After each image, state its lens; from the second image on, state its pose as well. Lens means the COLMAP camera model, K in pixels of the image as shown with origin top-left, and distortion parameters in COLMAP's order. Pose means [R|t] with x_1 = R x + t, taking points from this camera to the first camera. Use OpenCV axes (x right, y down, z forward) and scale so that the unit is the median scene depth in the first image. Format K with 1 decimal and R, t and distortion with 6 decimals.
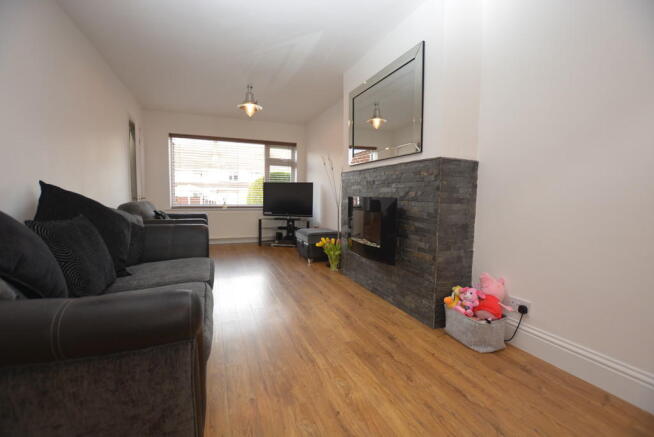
lens RADIAL K [[287.5, 0, 327.0], [0, 287.5, 218.5], [0, 0, 1]] dist [-0.021376, 0.000096]
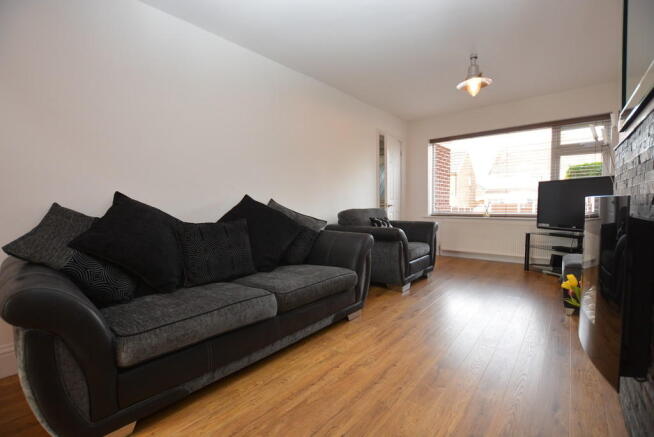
lens RADIAL K [[287.5, 0, 327.0], [0, 287.5, 218.5], [0, 0, 1]] dist [-0.021376, 0.000096]
pose [[0.471068, 0.027915, -0.881655, 0.152723], [-0.050652, 0.998706, 0.004558, -0.011746], [0.880642, 0.042511, 0.471872, 0.219115]]
